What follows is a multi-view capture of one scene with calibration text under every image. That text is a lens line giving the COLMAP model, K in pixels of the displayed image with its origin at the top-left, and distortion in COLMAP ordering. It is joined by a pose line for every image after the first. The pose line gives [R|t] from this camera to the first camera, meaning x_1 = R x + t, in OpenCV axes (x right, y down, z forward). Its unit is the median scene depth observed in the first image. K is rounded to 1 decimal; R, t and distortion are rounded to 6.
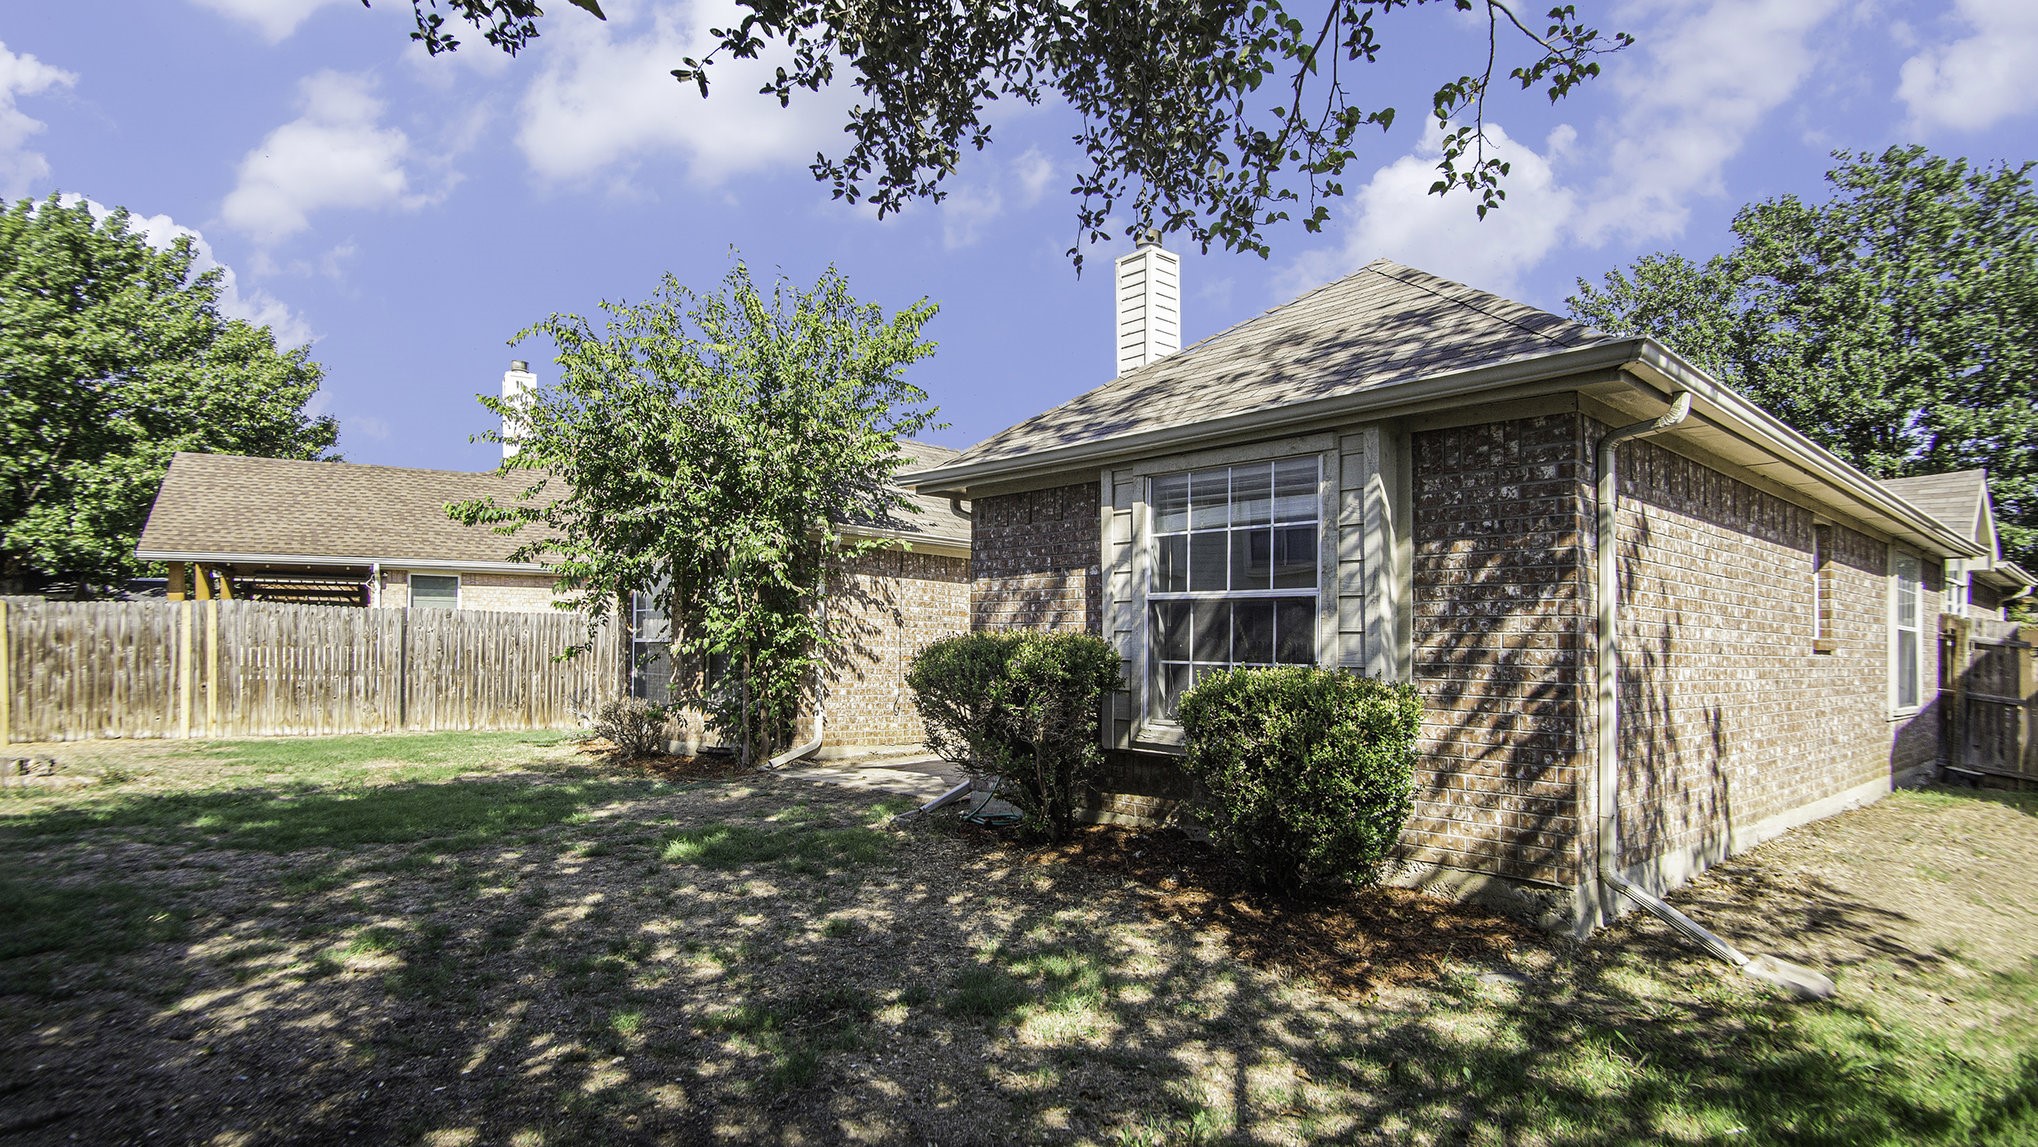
lens RADIAL K [[1087.5, 0, 1008.2], [0, 1087.5, 571.6], [0, 0, 1]] dist [-0.024324, 0.001092]
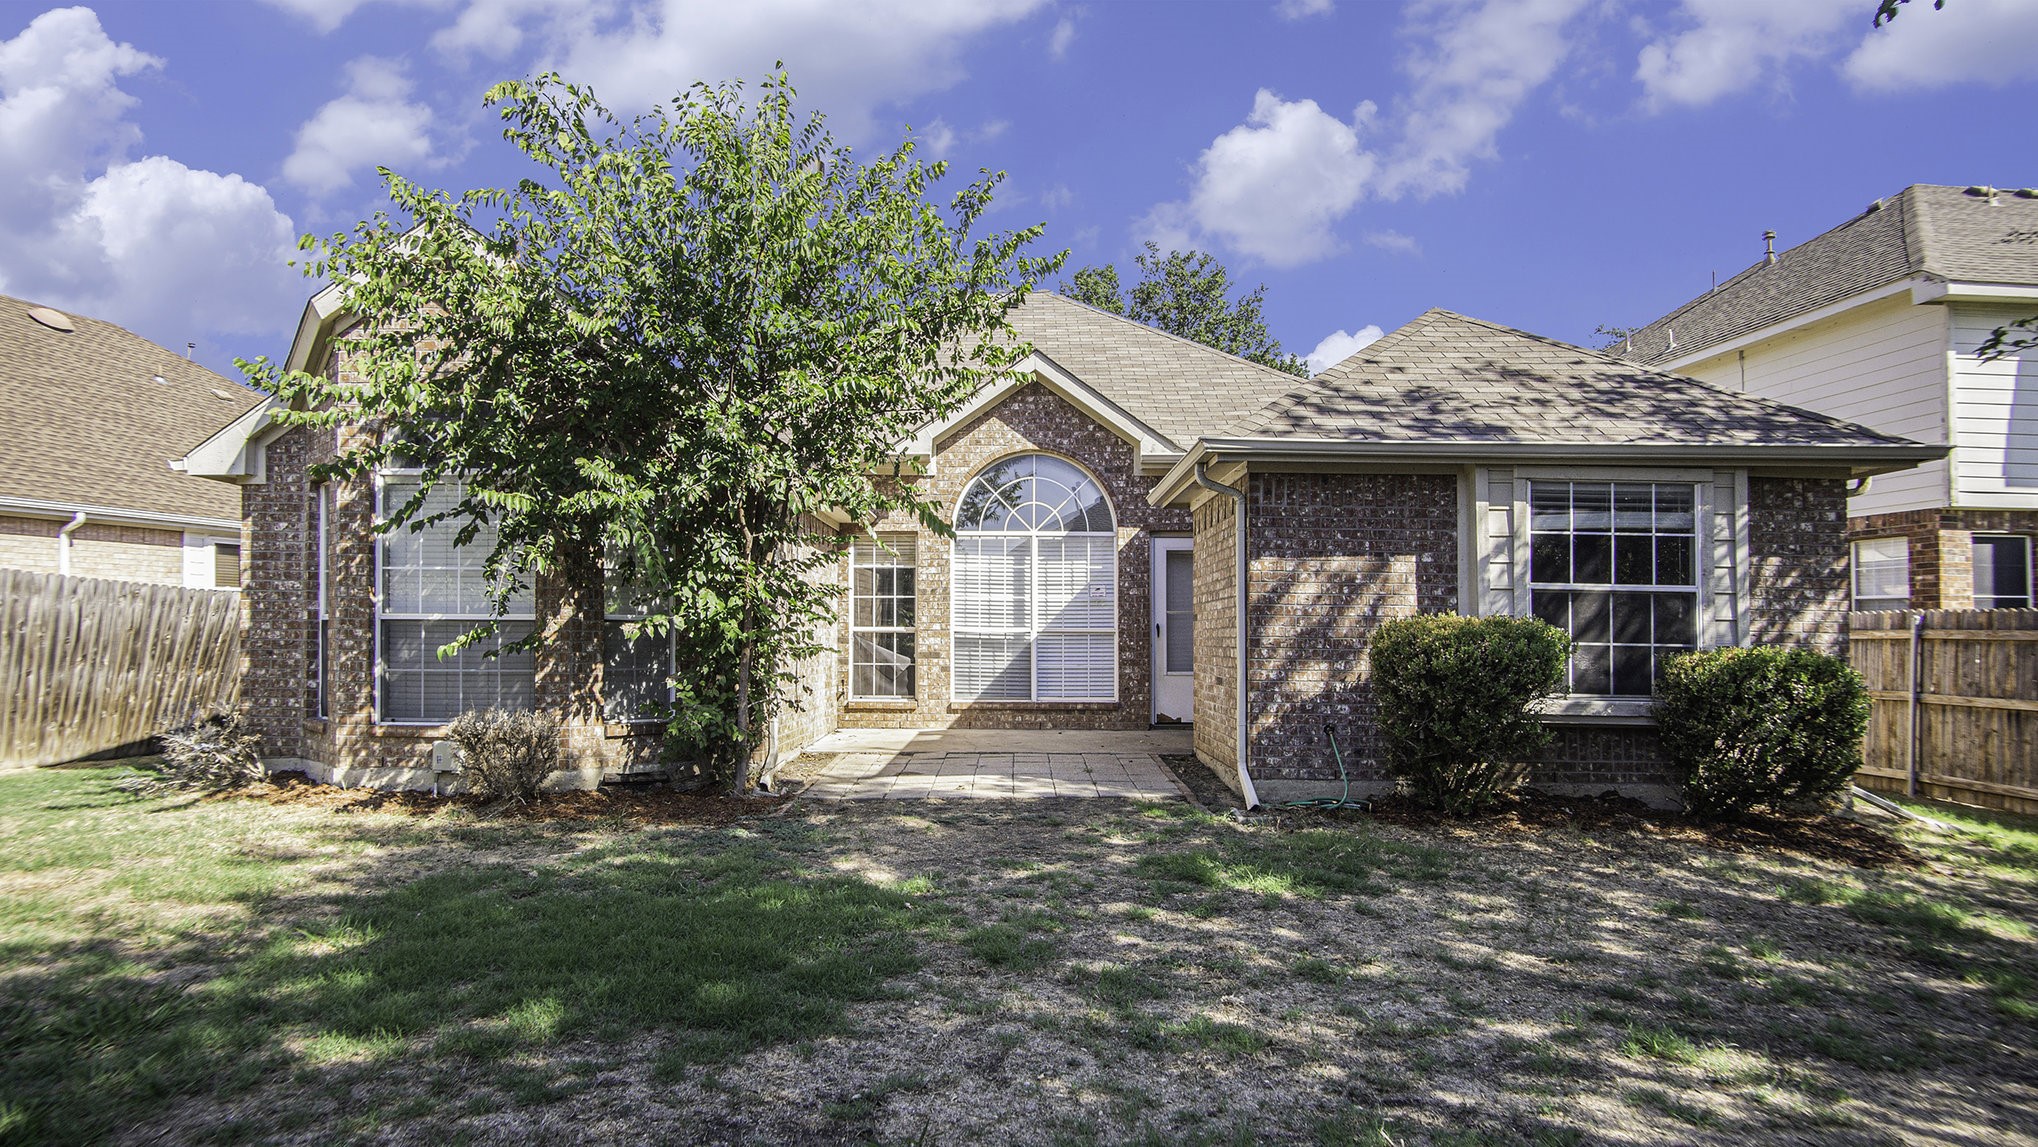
lens RADIAL K [[1087.5, 0, 1008.2], [0, 1087.5, 571.6], [0, 0, 1]] dist [-0.024324, 0.001092]
pose [[0.668354, 0.046186, 0.742408, -1.131134], [-0.055719, 0.998375, -0.011948, 0.055294], [-0.741754, -0.033381, 0.669841, 0.688472]]
